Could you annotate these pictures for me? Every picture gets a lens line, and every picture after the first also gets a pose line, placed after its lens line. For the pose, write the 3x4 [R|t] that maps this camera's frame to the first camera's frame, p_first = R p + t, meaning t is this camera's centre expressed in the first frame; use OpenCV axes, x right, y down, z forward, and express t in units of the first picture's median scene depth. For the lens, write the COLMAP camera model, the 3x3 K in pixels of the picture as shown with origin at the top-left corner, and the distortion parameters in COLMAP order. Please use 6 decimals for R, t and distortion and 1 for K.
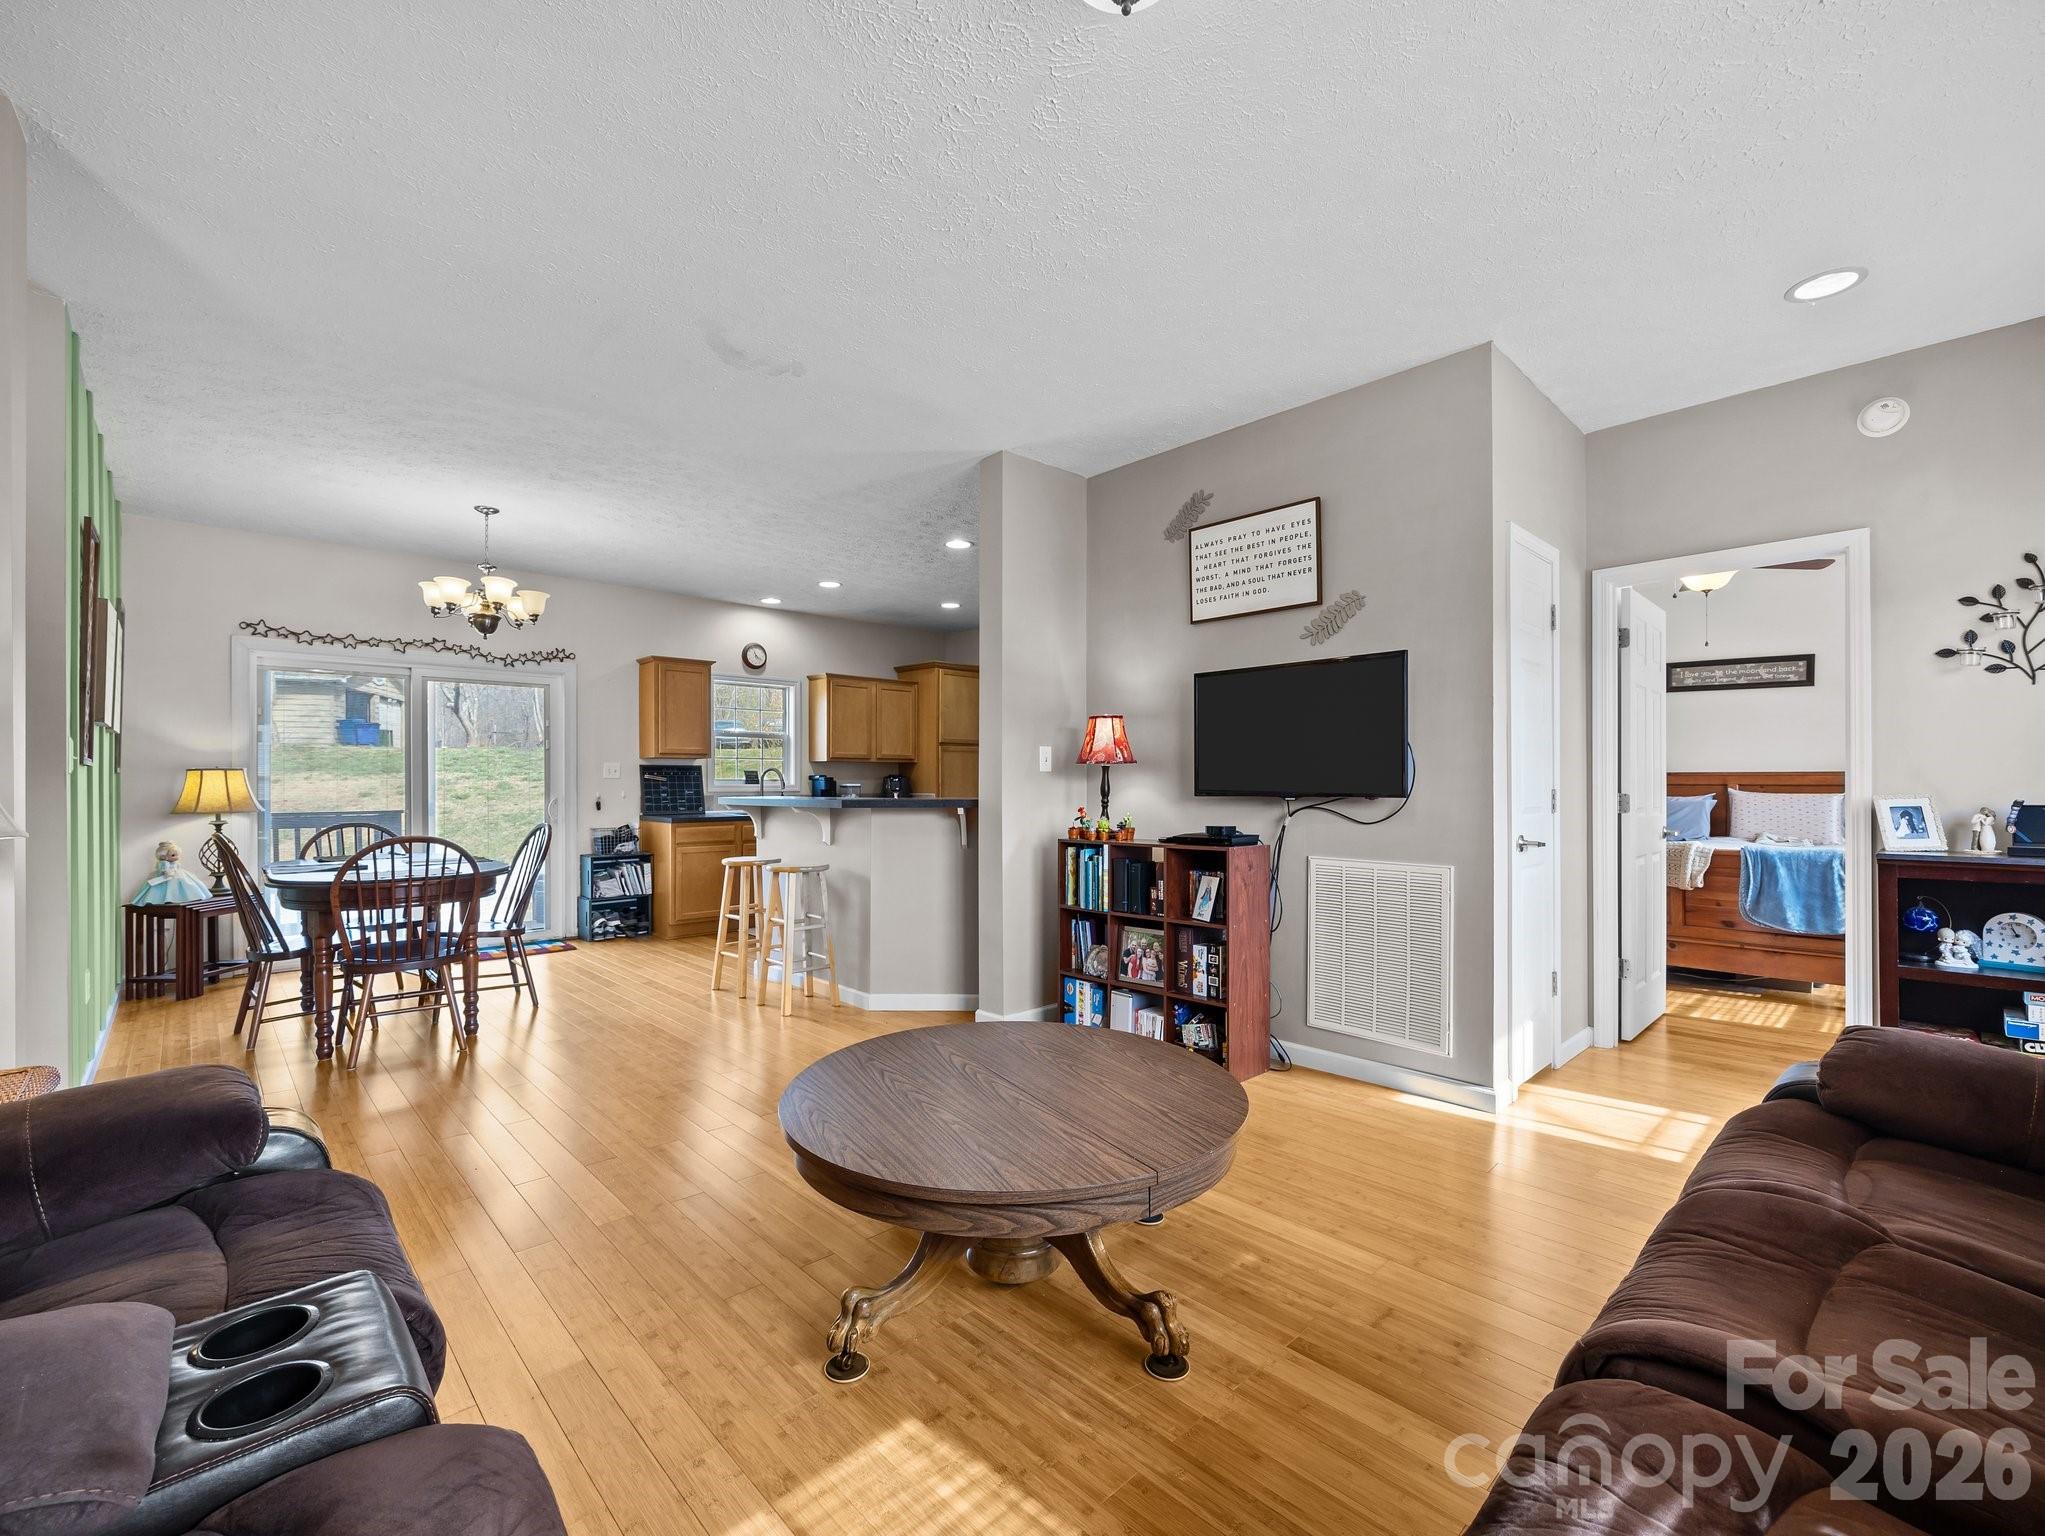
lens RADIAL K [[875.6, 0, 1020.8], [0, 875.6, 775.6], [0, 0, 1]] dist [0.000444, 0.000013]
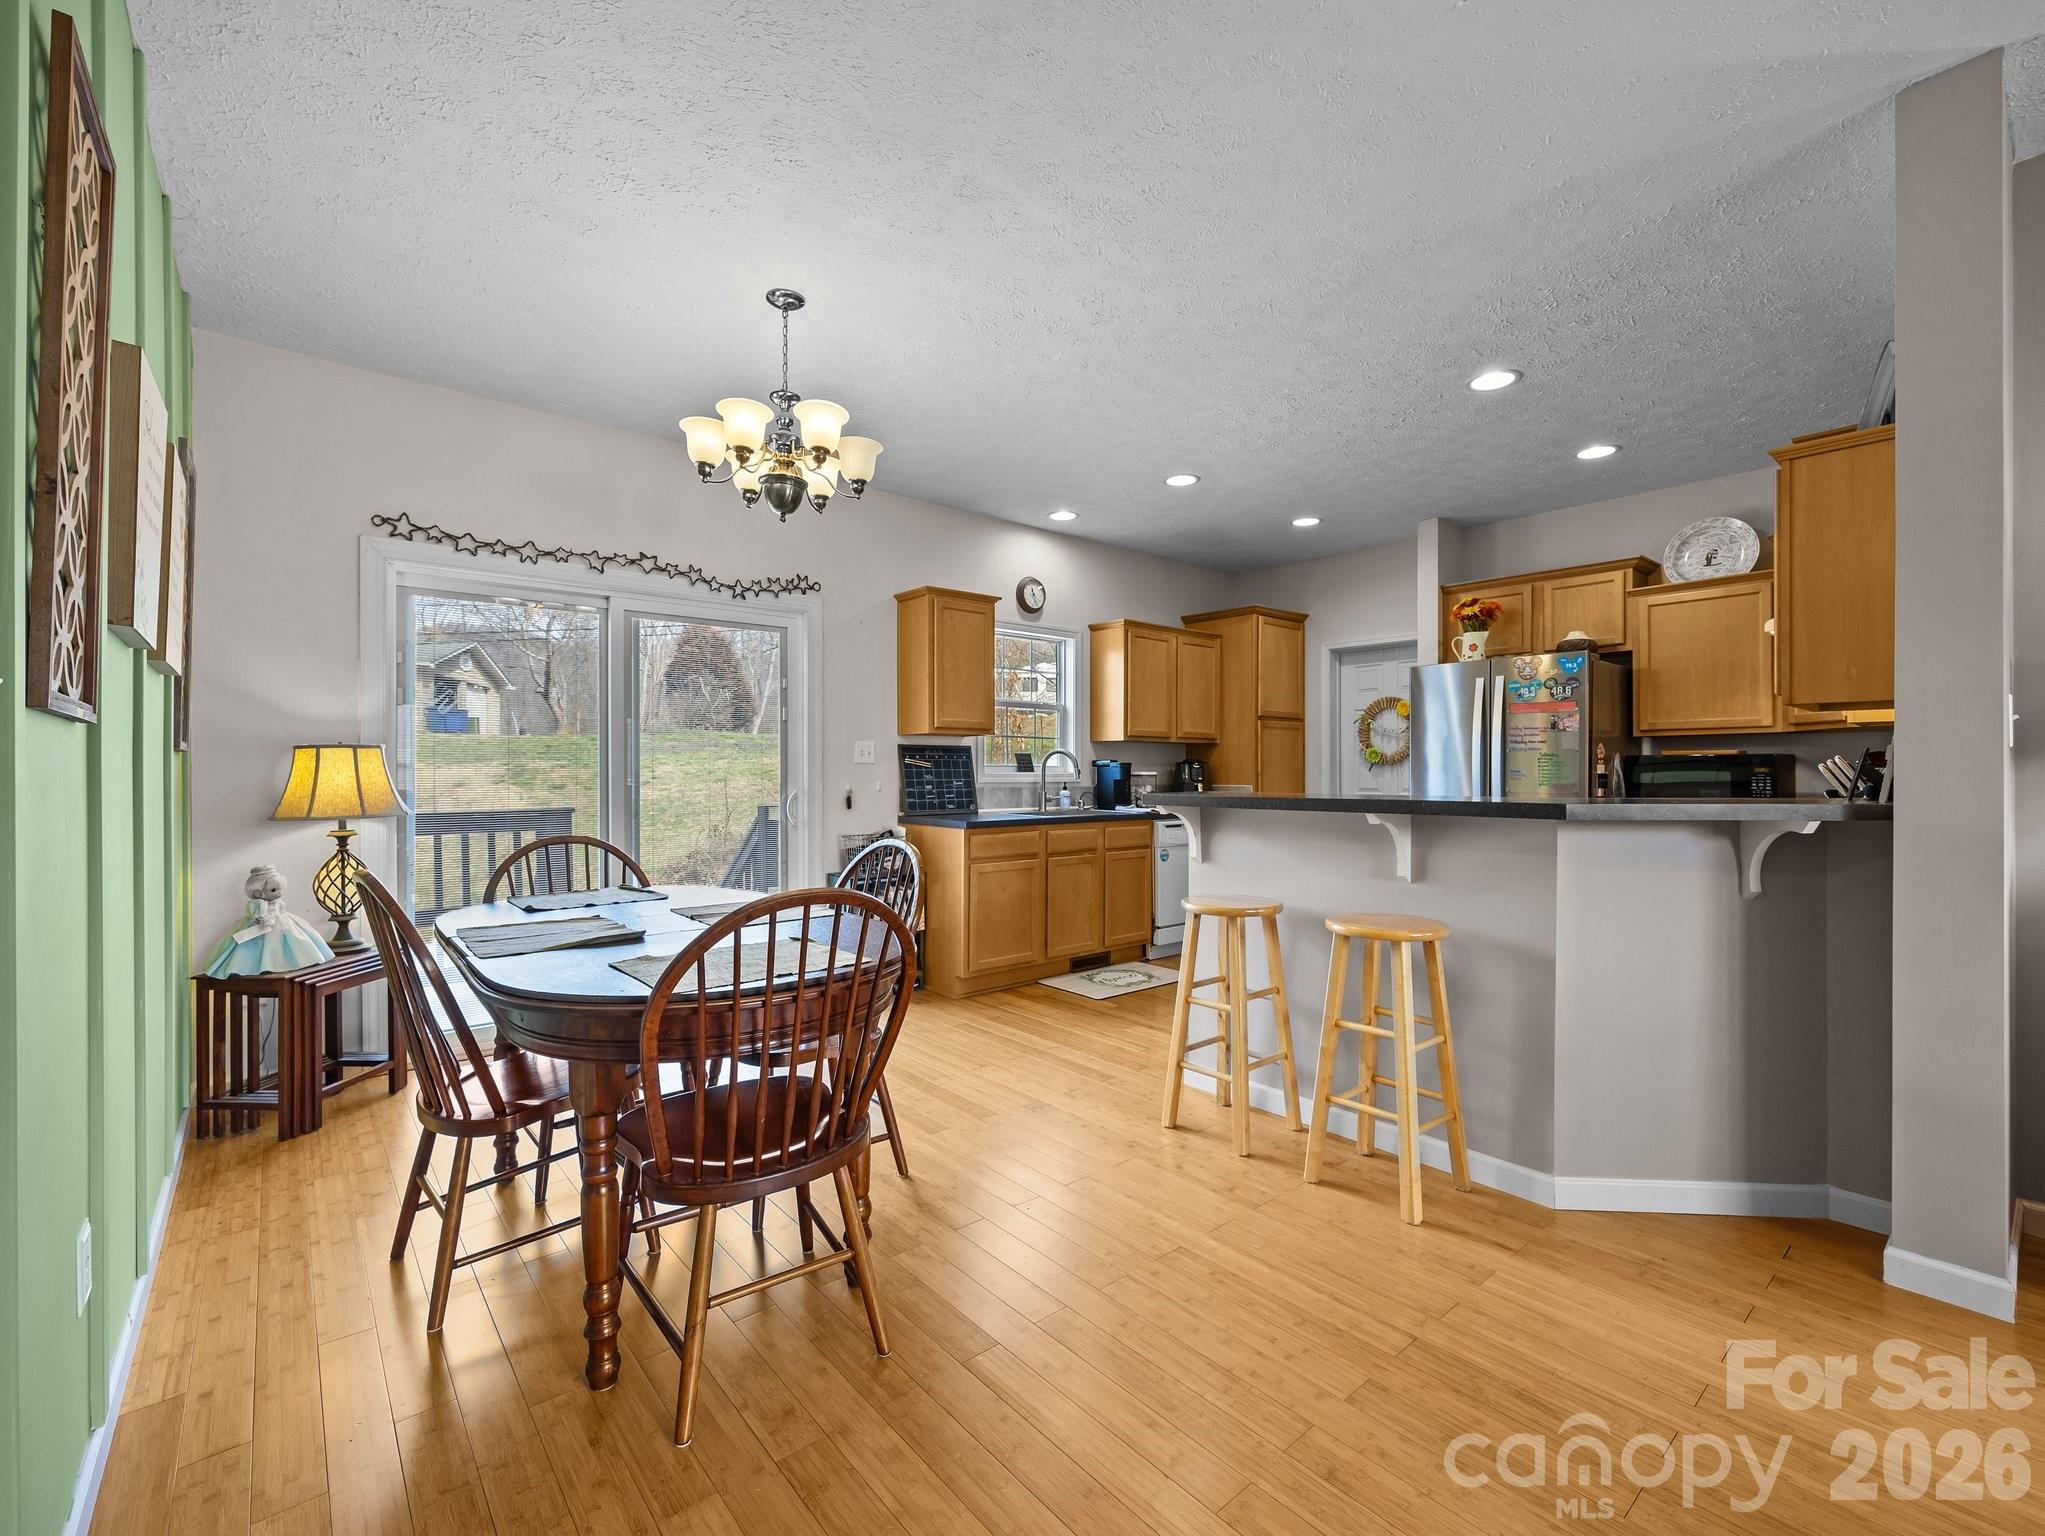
lens RADIAL K [[875.6, 0, 1018.4], [0, 875.6, 763.8], [0, 0, 1]] dist [0.000444, 0.000013]
pose [[0.998375, -0.000667, -0.056975, -0.317918], [0.000576, 0.999999, -0.001605, 0.004696], [0.056976, 0.001570, 0.998374, 0.322691]]
